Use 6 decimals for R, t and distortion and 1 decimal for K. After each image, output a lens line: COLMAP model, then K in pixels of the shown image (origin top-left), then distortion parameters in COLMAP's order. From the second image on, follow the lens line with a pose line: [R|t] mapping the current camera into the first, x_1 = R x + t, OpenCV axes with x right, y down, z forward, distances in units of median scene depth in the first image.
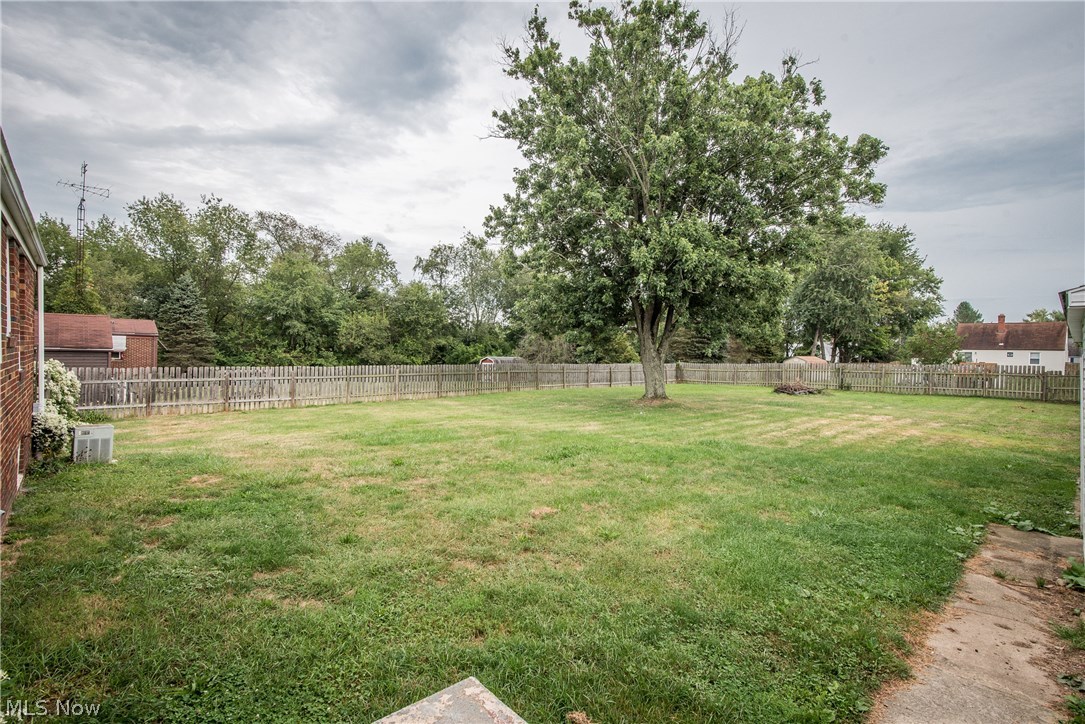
lens RADIAL K [[499.9, 0, 542.5], [0, 499.9, 362.0], [0, 0, 1]] dist [-0.000826, -0.000269]
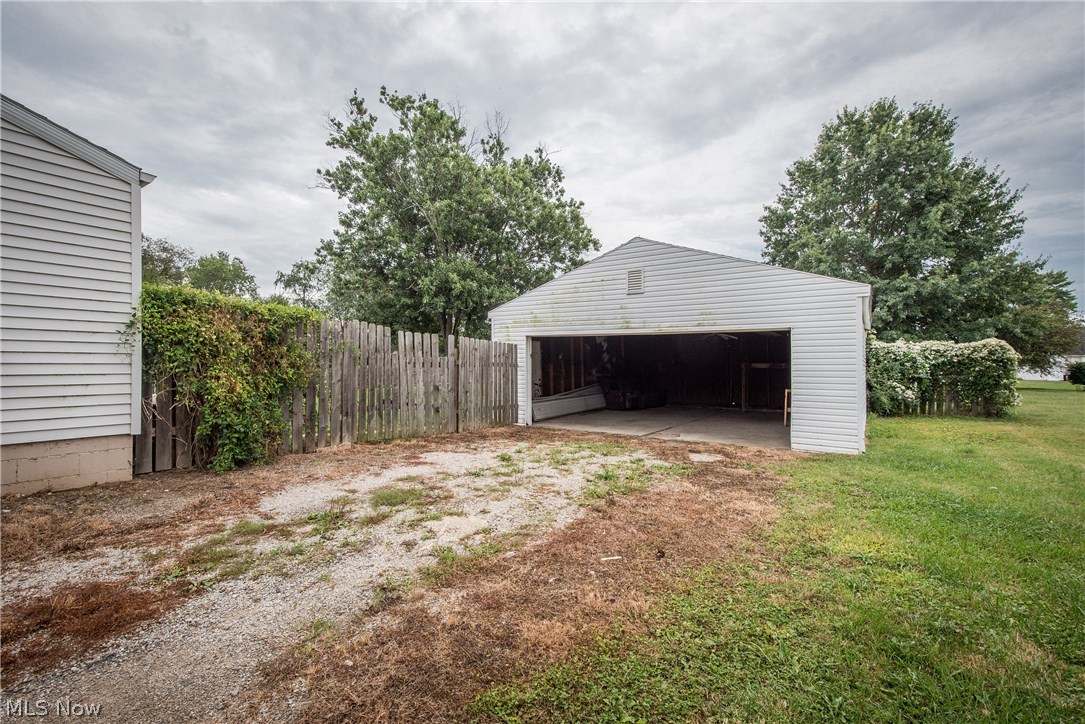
lens RADIAL K [[482.0, 0, 546.0], [0, 482.0, 367.7], [0, 0, 1]] dist [0.000595, 0.000211]
pose [[0.972177, -0.016467, 0.233668, 0.161798], [0.019736, 0.999737, -0.011658, 0.039546], [-0.233415, 0.015946, 0.972246, -0.322662]]
